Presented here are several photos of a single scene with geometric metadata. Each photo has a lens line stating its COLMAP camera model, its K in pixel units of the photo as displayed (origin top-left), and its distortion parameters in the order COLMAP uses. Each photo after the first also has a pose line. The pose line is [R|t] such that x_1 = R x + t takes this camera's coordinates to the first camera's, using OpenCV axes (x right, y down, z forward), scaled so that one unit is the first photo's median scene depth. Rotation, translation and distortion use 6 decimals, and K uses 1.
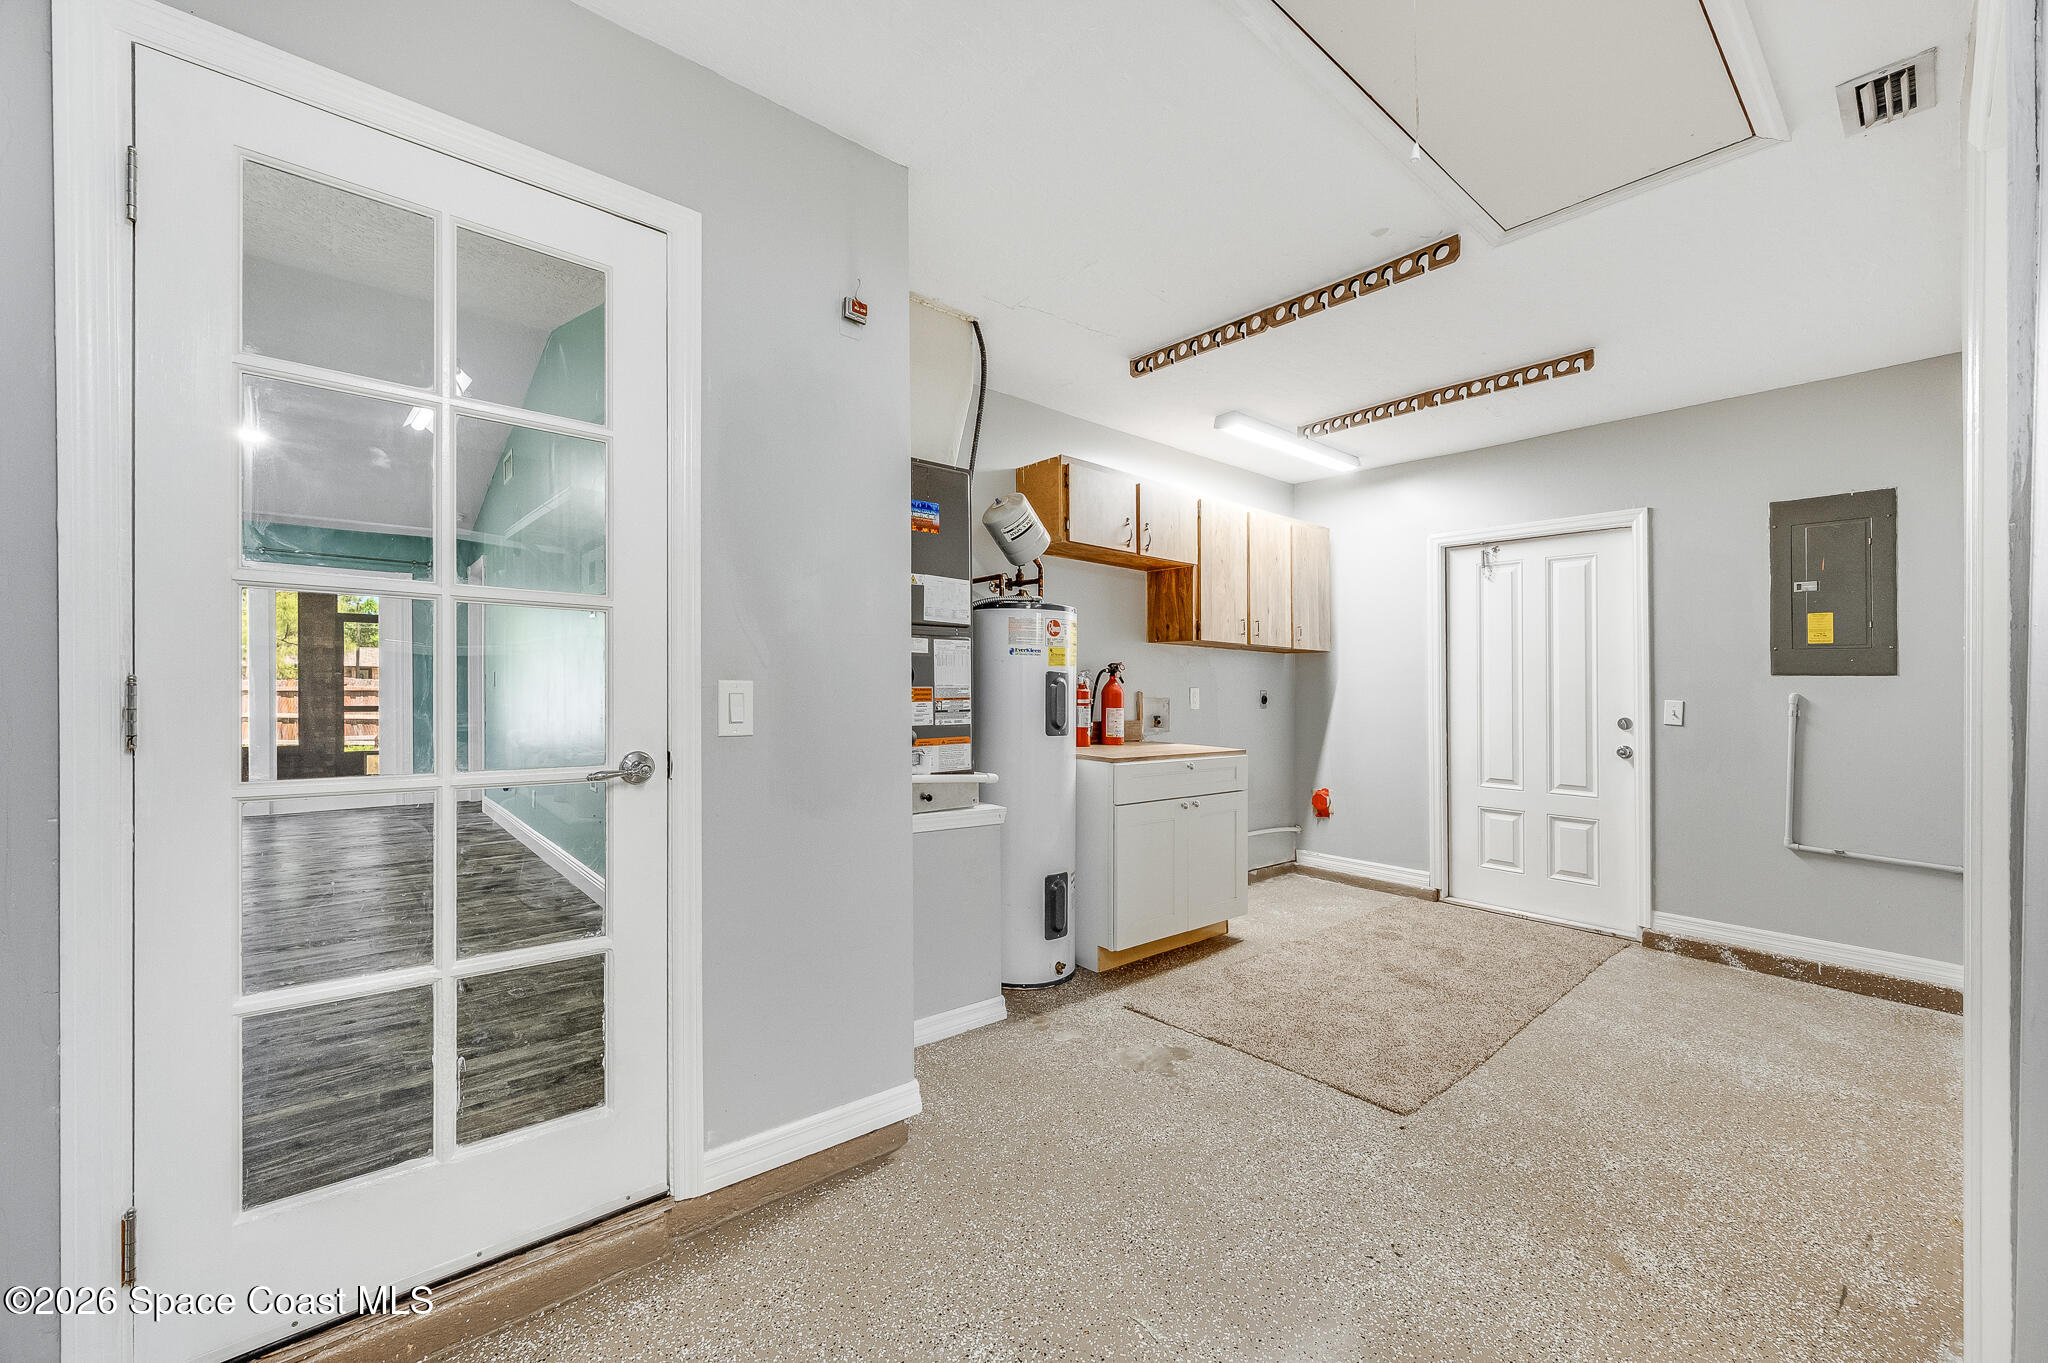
lens RADIAL K [[799.7, 0, 1025.3], [0, 799.7, 681.8], [0, 0, 1]] dist [0.001942, 0.000147]
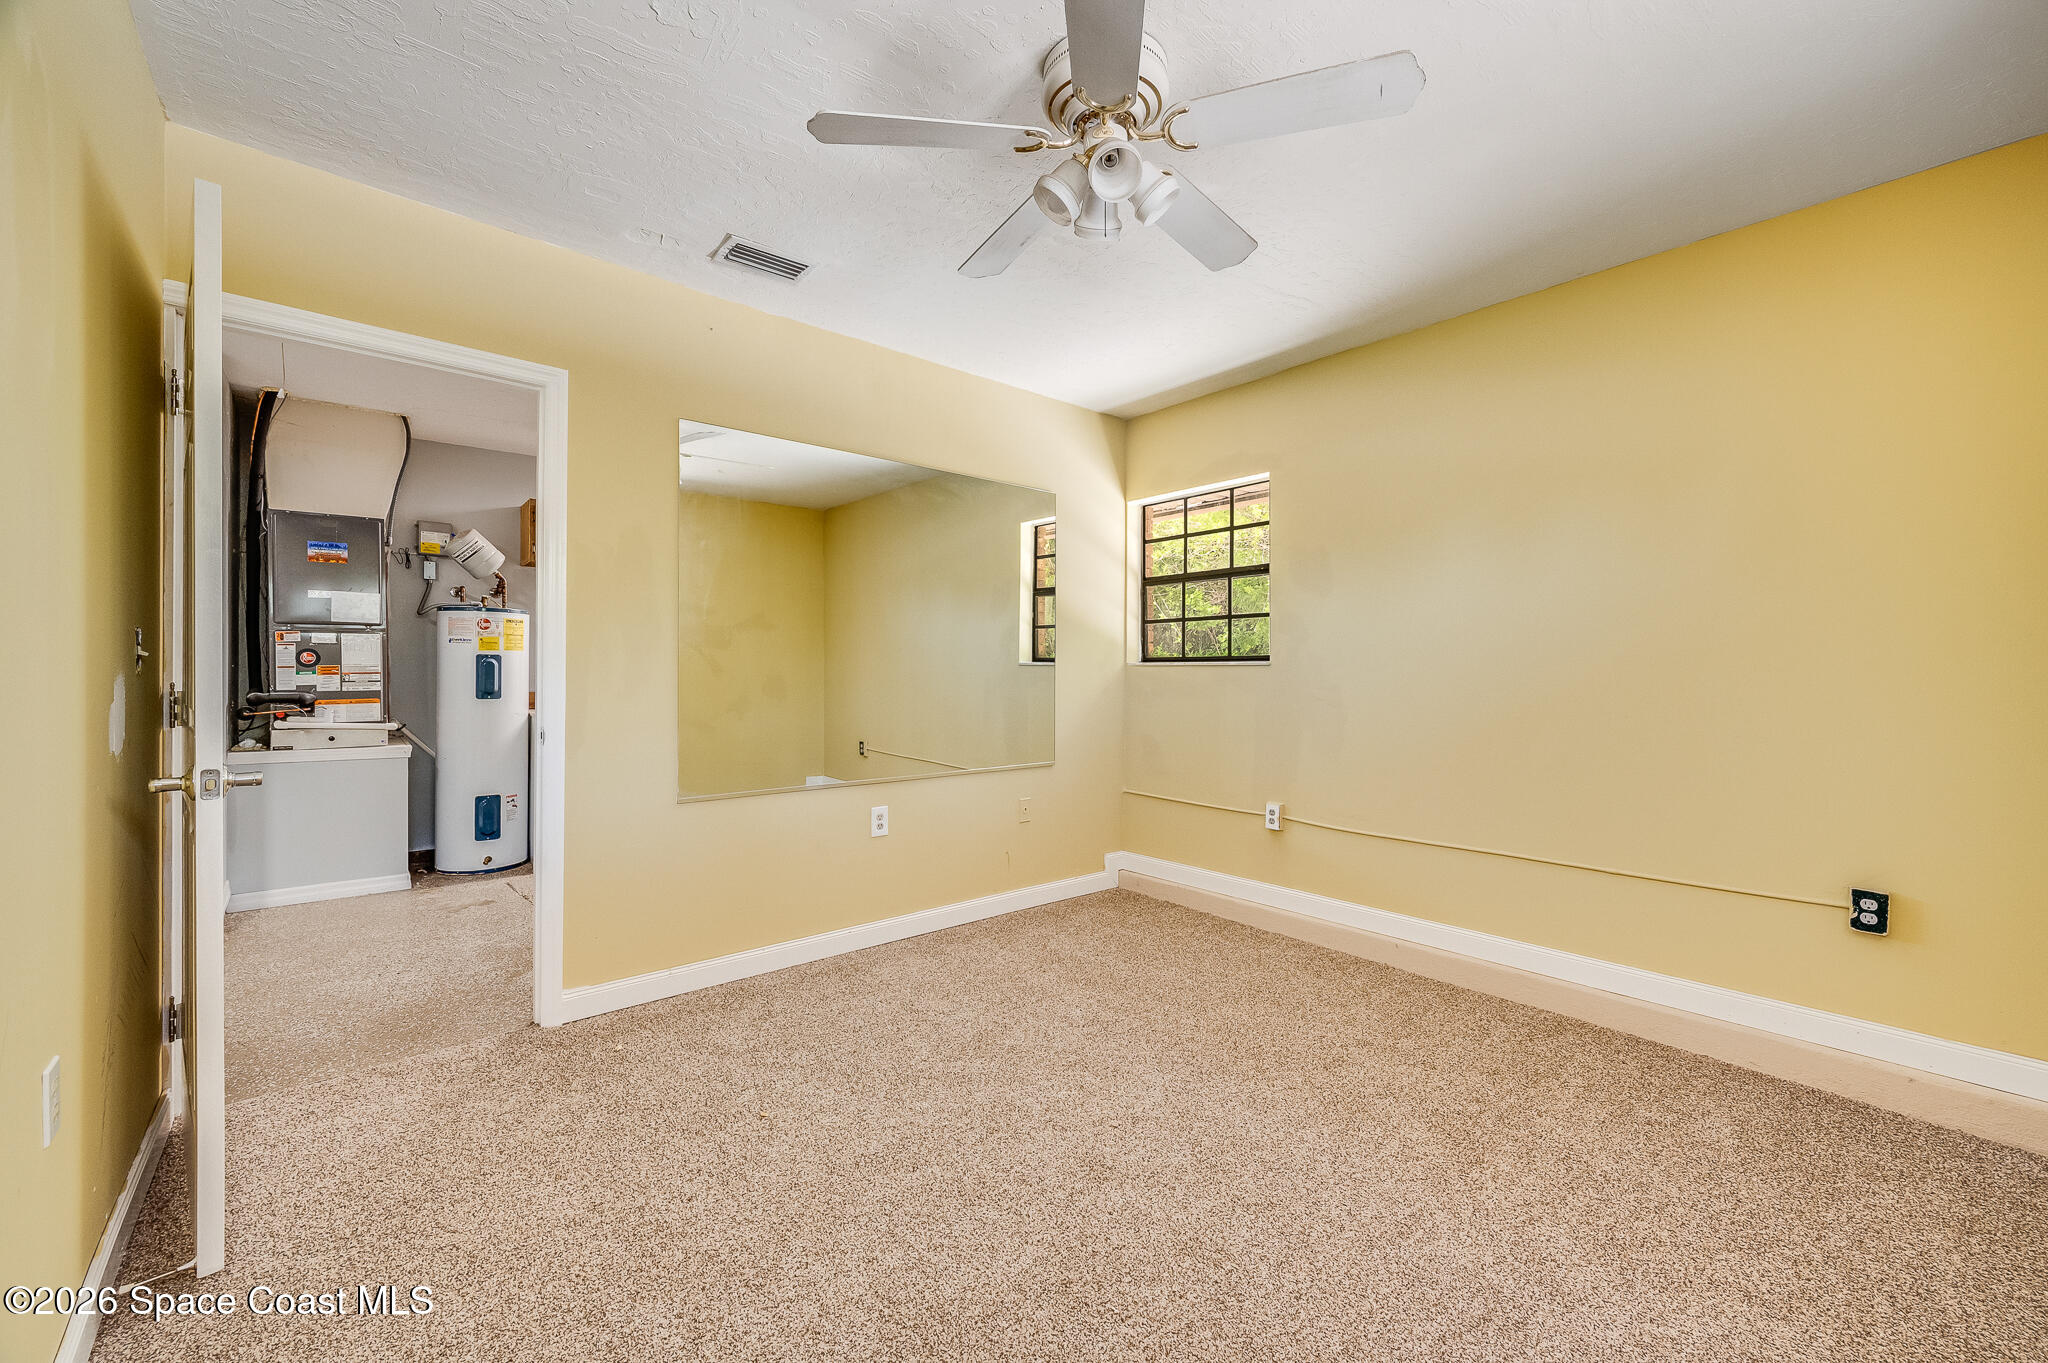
lens RADIAL K [[799.7, 0, 1026.5], [0, 799.7, 660.2], [0, 0, 1]] dist [0.001942, 0.000147]
pose [[0.999971, -0.007662, -0.000498, 1.136111], [0.007660, 0.999961, -0.004506, 0.013102], [0.000533, 0.004502, 0.999990, -0.490638]]
